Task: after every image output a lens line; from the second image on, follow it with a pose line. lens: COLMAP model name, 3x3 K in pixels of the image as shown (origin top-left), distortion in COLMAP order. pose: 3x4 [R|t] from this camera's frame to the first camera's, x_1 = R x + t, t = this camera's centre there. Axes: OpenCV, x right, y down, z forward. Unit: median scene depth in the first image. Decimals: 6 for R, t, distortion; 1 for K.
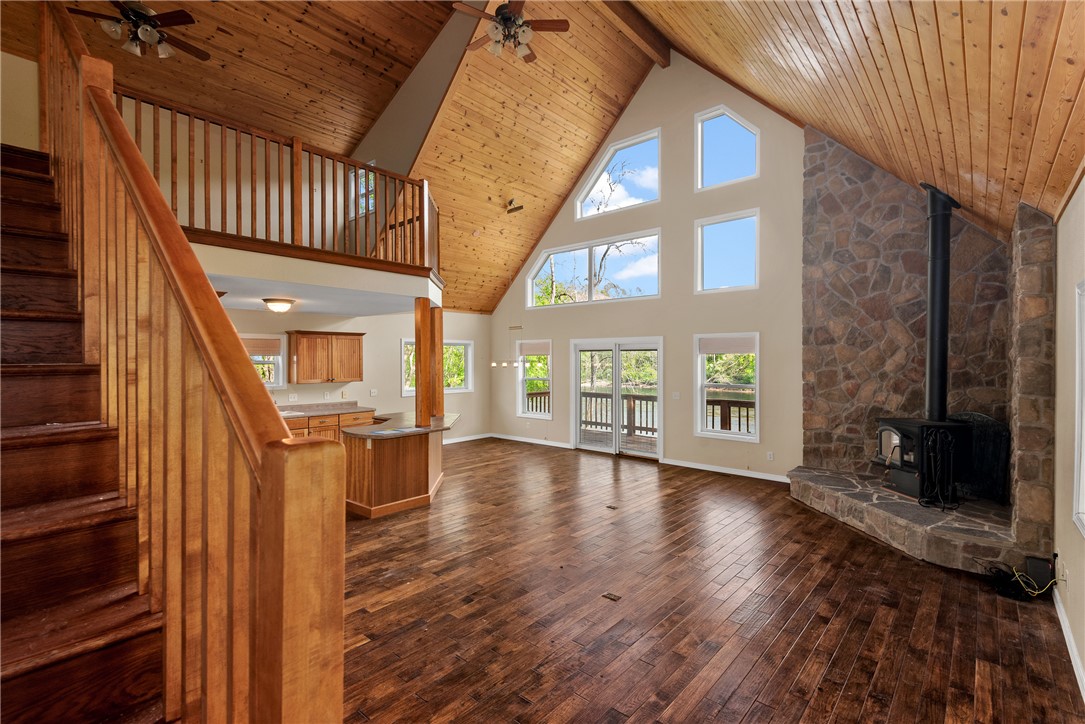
lens RADIAL K [[505.6, 0, 542.5], [0, 505.6, 358.8], [0, 0, 1]] dist [0.032635, -0.019842]
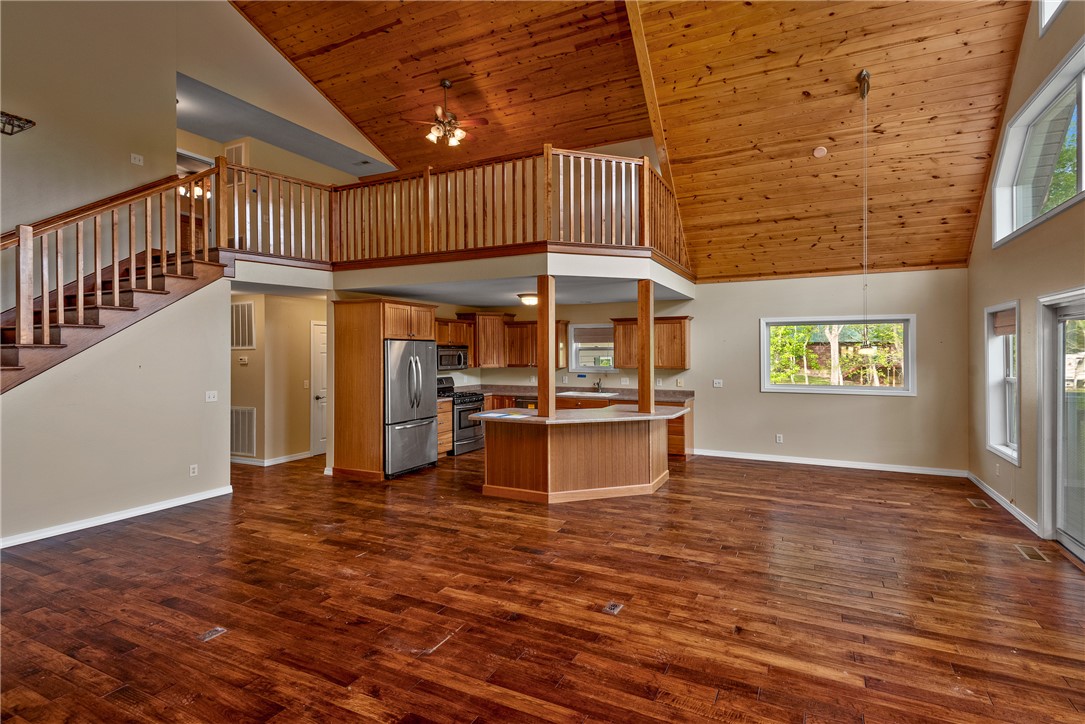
lens RADIAL K [[518.8, 0, 540.3], [0, 518.8, 357.5], [0, 0, 1]] dist [0.056894, -0.042749]
pose [[0.263770, 0.005963, -0.964567, 0.575999], [-0.001013, 0.999982, 0.005905, 0.036647], [0.964585, -0.000581, 0.263771, 0.730223]]
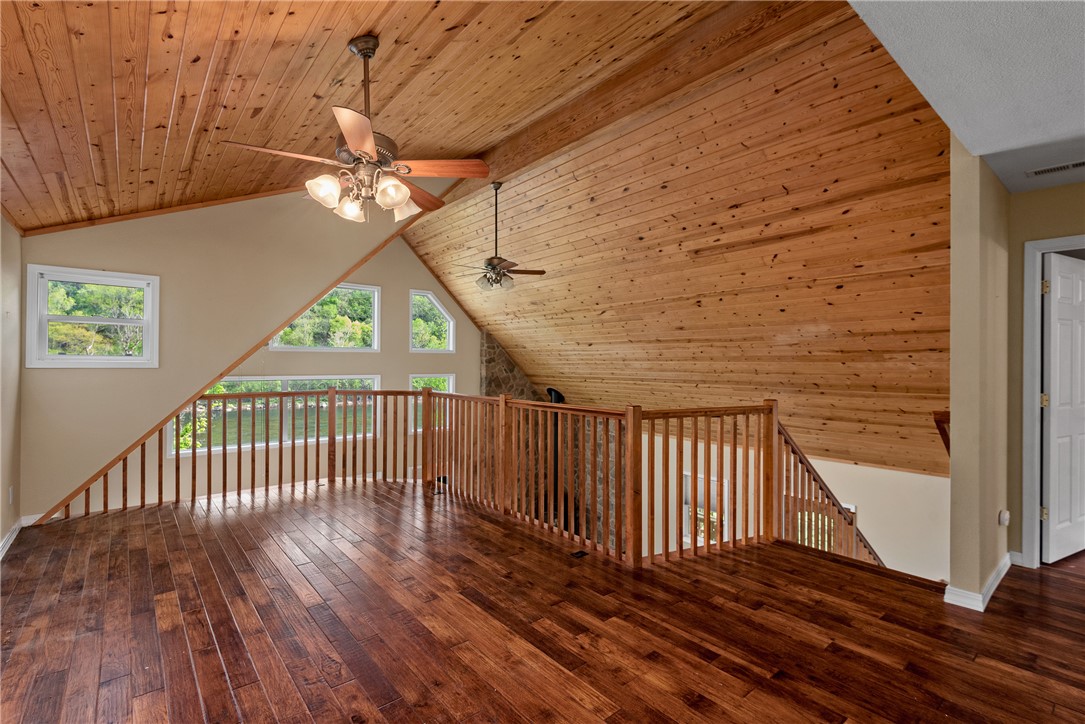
lens RADIAL K [[493.0, 0, 543.7], [0, 493.0, 361.5], [0, 0, 1]] dist [0.033687, -0.017752]
pose [[0.154378, 0.002418, 0.988009, -1.057245], [-0.006191, 0.999980, -0.001480, -0.382941], [-0.987992, -0.005888, 0.154390, 0.618345]]
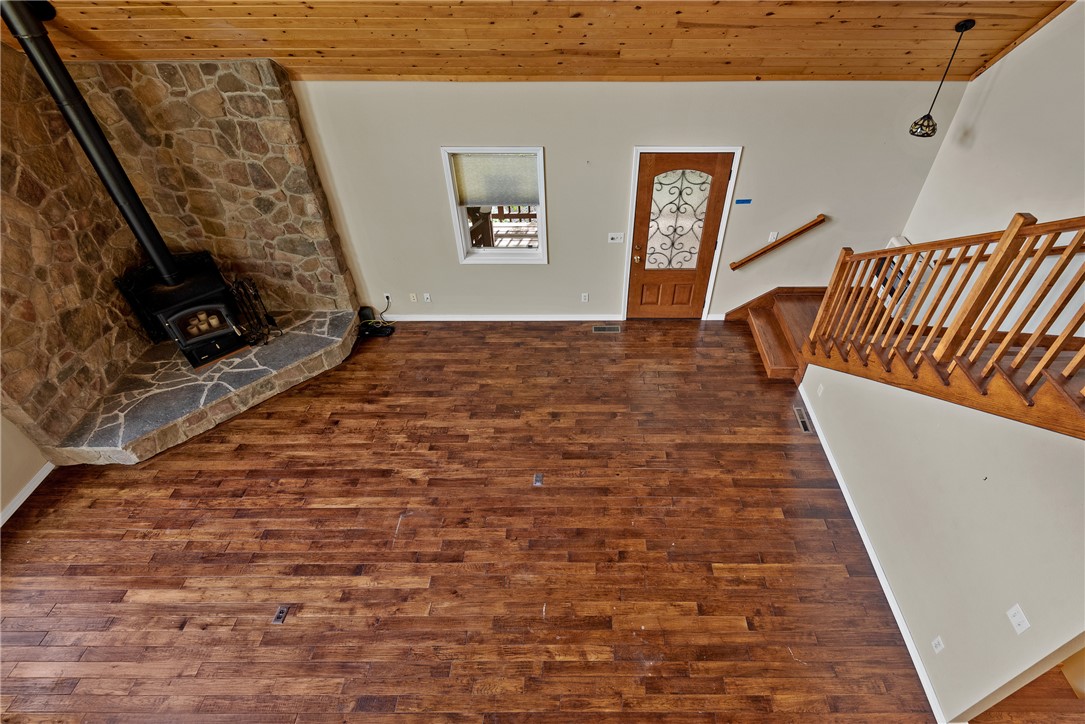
lens RADIAL K [[539.7, 0, 578.4], [0, 539.7, 361.7], [0, 0, 1]] dist [0.034321, -0.018795]
pose [[-0.659909, -0.498651, 0.562021, -0.312643], [-0.000724, 0.748441, 0.663201, -0.372824], [-0.751345, 0.437245, -0.494264, 0.847663]]
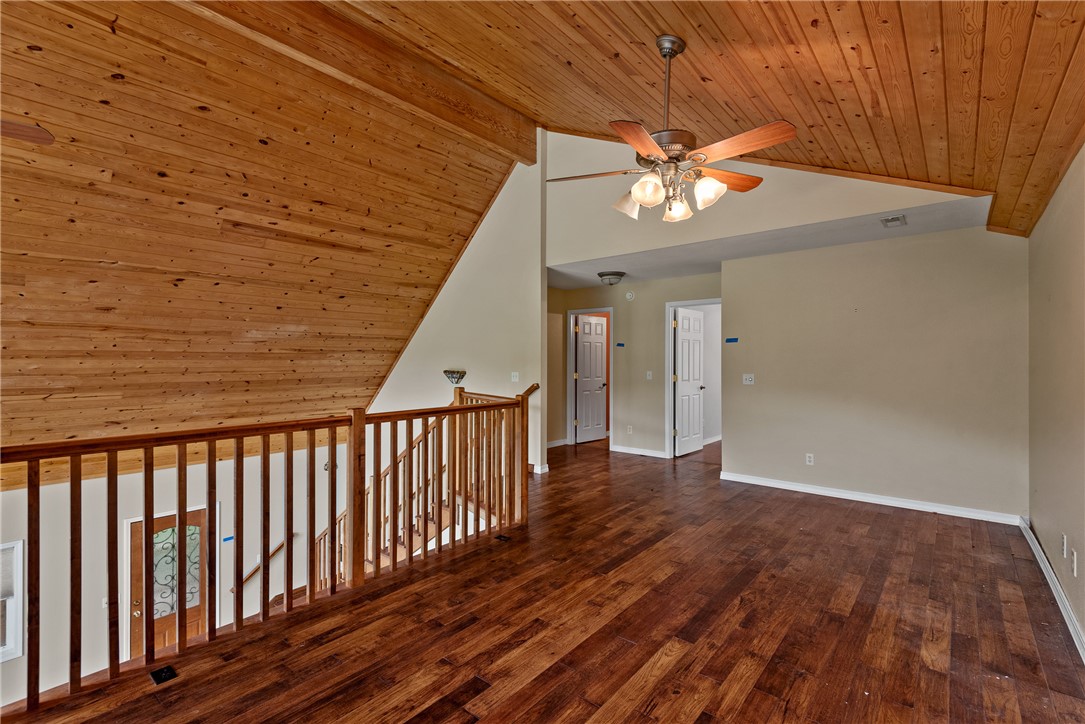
lens RADIAL K [[493.0, 0, 543.7], [0, 493.0, 361.5], [0, 0, 1]] dist [0.033687, -0.017752]
pose [[-0.999662, 0.001389, -0.025971, -0.550204], [0.001379, 0.999999, 0.000425, -0.382546], [0.025972, 0.000389, -0.999663, 1.247854]]
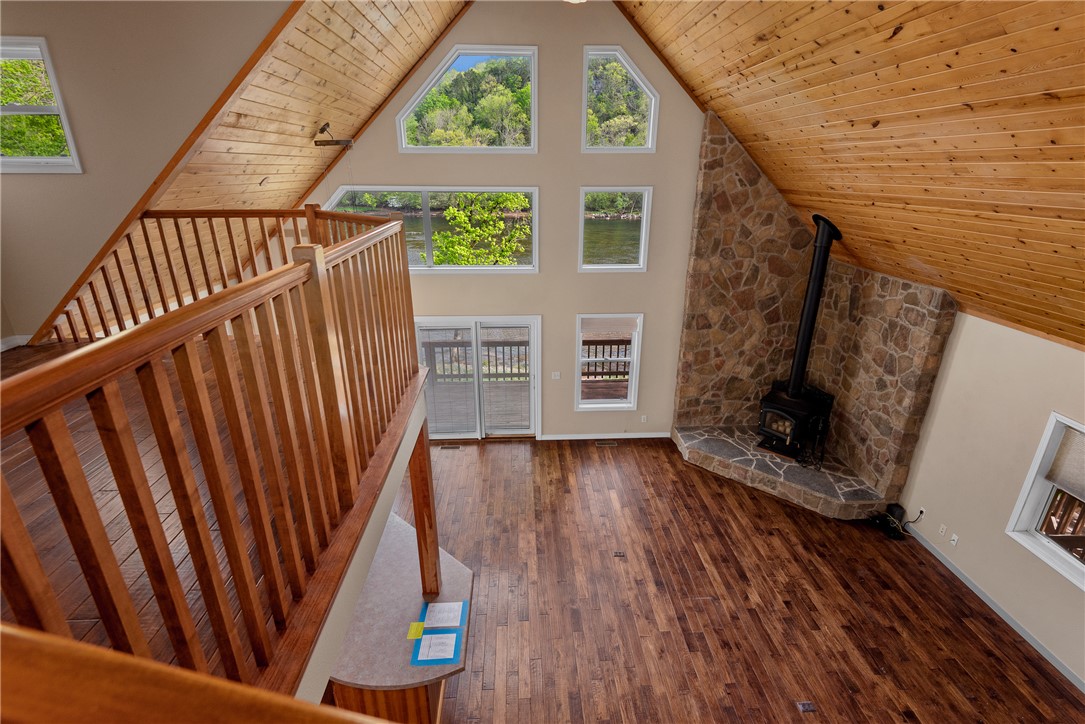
lens RADIAL K [[508.0, 0, 549.9], [0, 508.0, 358.4], [0, 0, 1]] dist [0.027571, -0.024788]
pose [[0.708354, -0.242707, 0.662818, -0.483227], [-0.004186, 0.937565, 0.347786, -0.377312], [-0.705845, -0.249130, 0.663112, 0.488981]]
